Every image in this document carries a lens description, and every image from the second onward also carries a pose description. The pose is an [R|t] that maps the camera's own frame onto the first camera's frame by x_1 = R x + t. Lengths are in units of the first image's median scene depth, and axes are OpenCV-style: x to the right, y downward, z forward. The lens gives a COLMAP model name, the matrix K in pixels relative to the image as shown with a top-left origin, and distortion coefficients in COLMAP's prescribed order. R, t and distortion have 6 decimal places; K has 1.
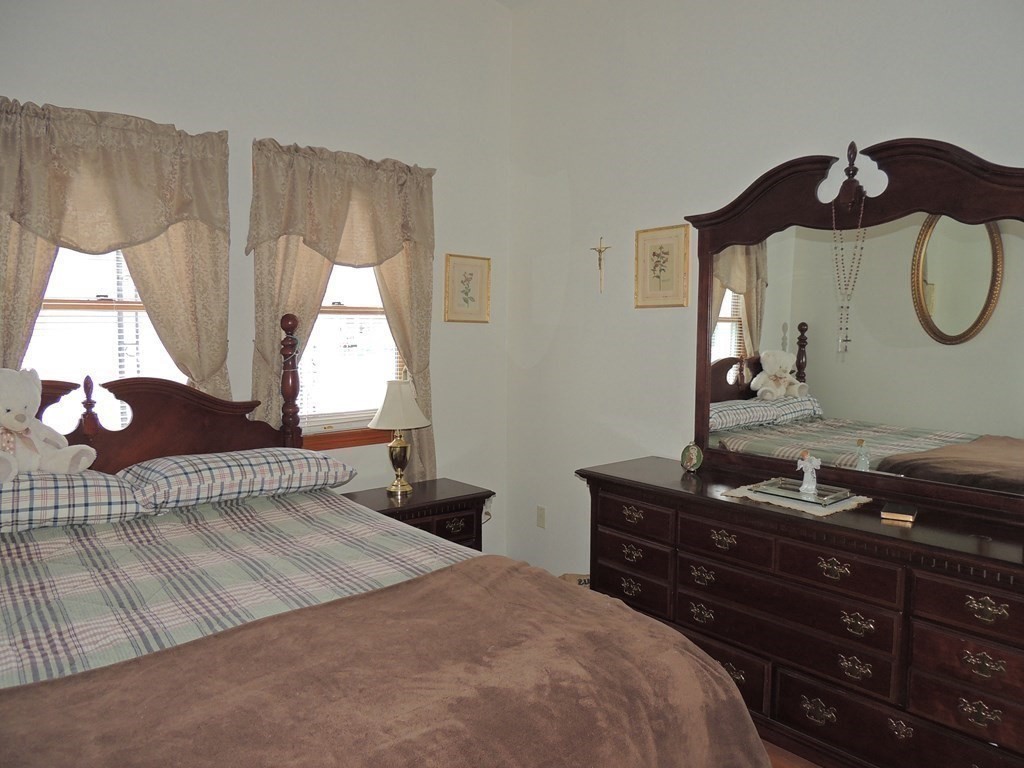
lens RADIAL K [[735.0, 0, 512.0], [0, 735.0, 384.0], [0, 0, 1]] dist [-0.014397, -0.001508]
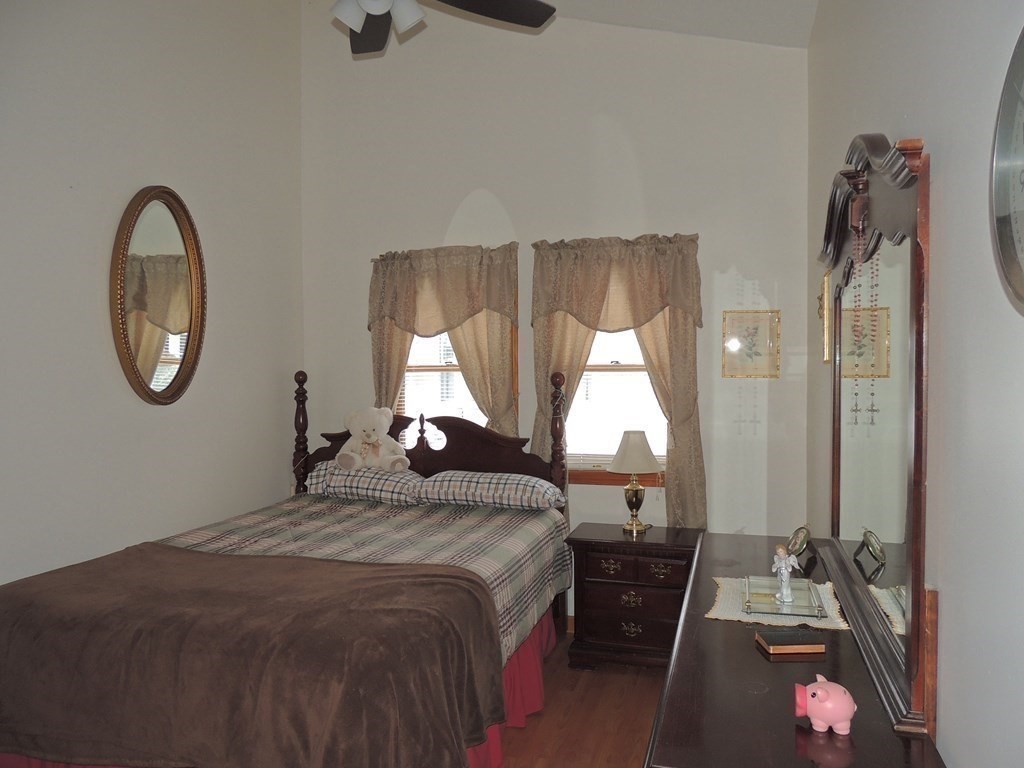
lens RADIAL K [[735.0, 0, 512.0], [0, 735.0, 384.0], [0, 0, 1]] dist [-0.014397, -0.001508]
pose [[0.542473, 0.003817, -0.840064, 0.750606], [-0.061163, 0.997515, -0.034963, -0.027006], [0.837844, 0.070347, 0.541359, 0.254399]]
